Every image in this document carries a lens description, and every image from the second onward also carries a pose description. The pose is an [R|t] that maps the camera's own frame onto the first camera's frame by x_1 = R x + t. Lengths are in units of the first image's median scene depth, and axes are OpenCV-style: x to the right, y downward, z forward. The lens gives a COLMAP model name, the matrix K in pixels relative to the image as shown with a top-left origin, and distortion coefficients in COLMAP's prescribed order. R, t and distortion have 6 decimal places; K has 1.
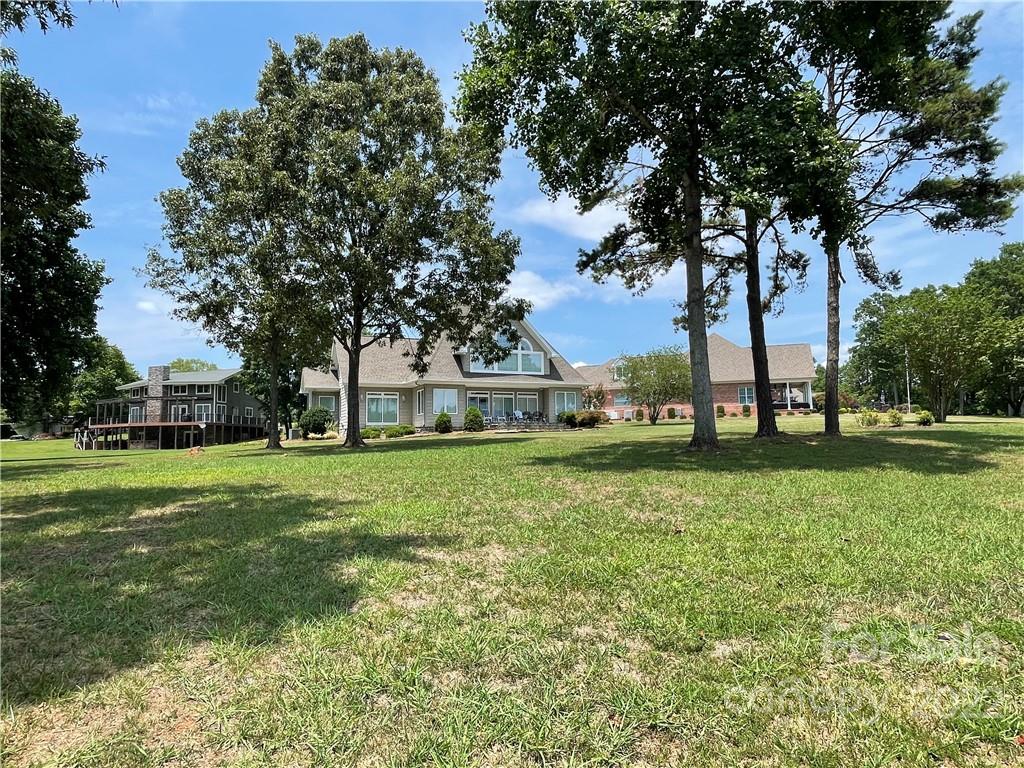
lens RADIAL K [[613.5, 0, 510.2], [0, 613.5, 390.8], [0, 0, 1]] dist [-0.002916, 0.003092]
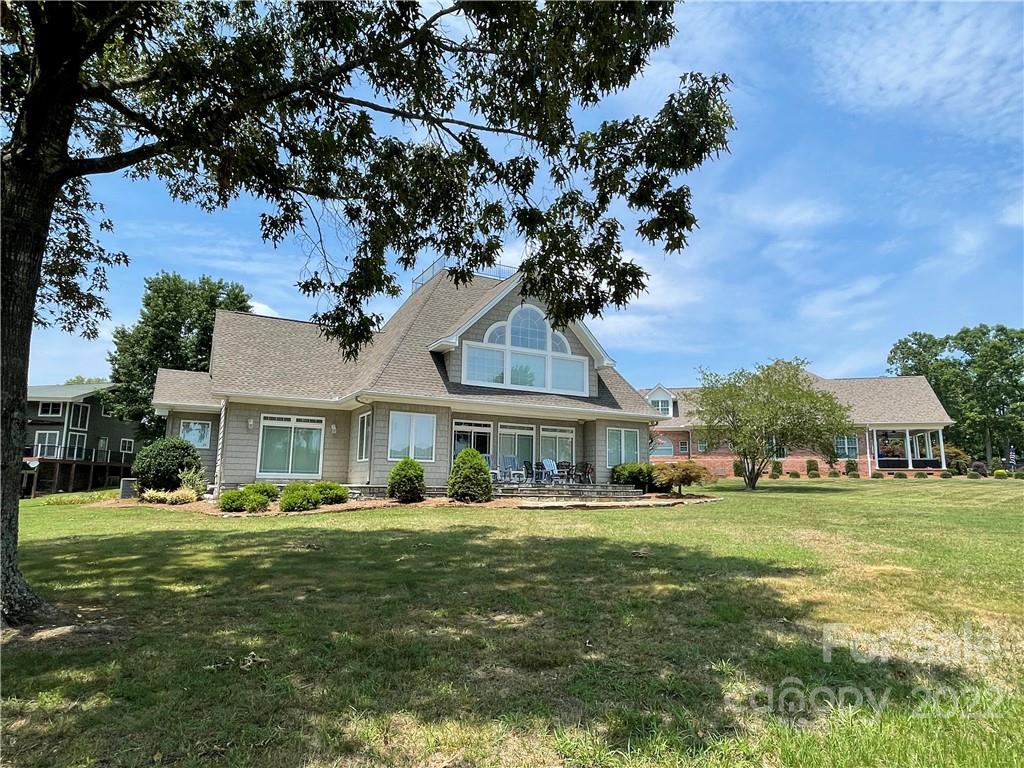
lens RADIAL K [[618.4, 0, 510.0], [0, 618.4, 382.1], [0, 0, 1]] dist [0.001666, -0.000339]
pose [[0.997327, 0.041290, 0.060280, -0.053175], [-0.036065, 0.995699, -0.085341, 0.011855], [-0.063545, 0.082939, 0.994527, 0.441155]]
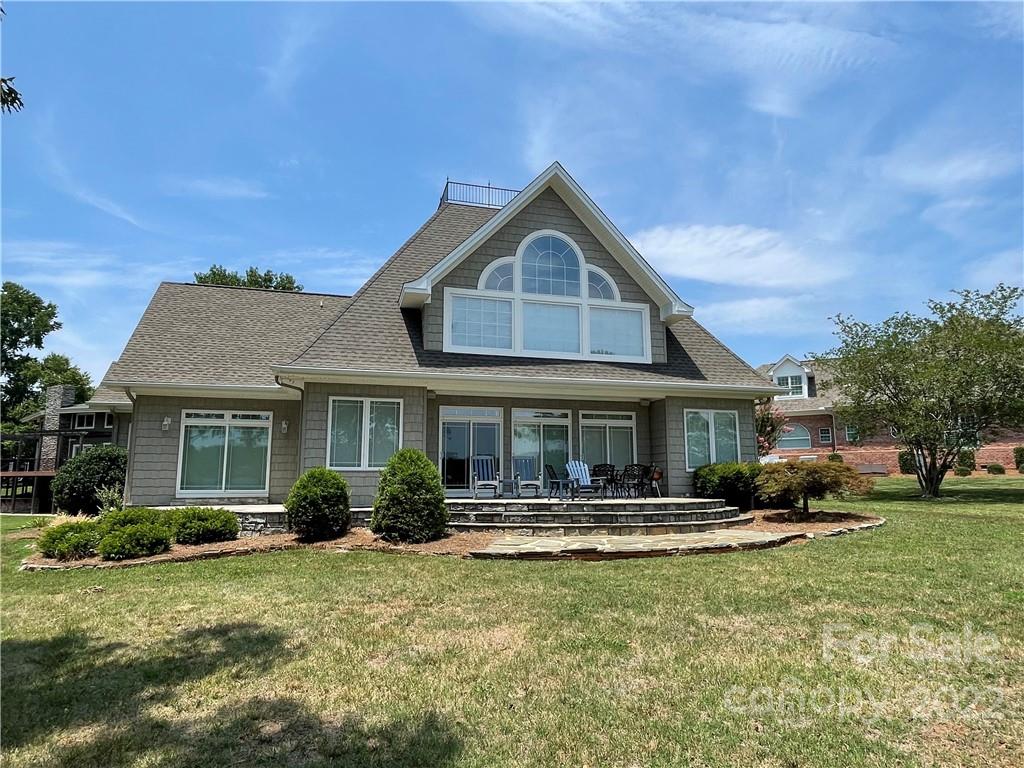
lens RADIAL K [[613.5, 0, 510.2], [0, 613.5, 390.8], [0, 0, 1]] dist [-0.002916, 0.003092]
pose [[0.988582, -0.010710, -0.150301, 0.026133], [0.000853, 0.997853, -0.065490, 0.014835], [0.150680, 0.064614, 0.986469, 0.628952]]
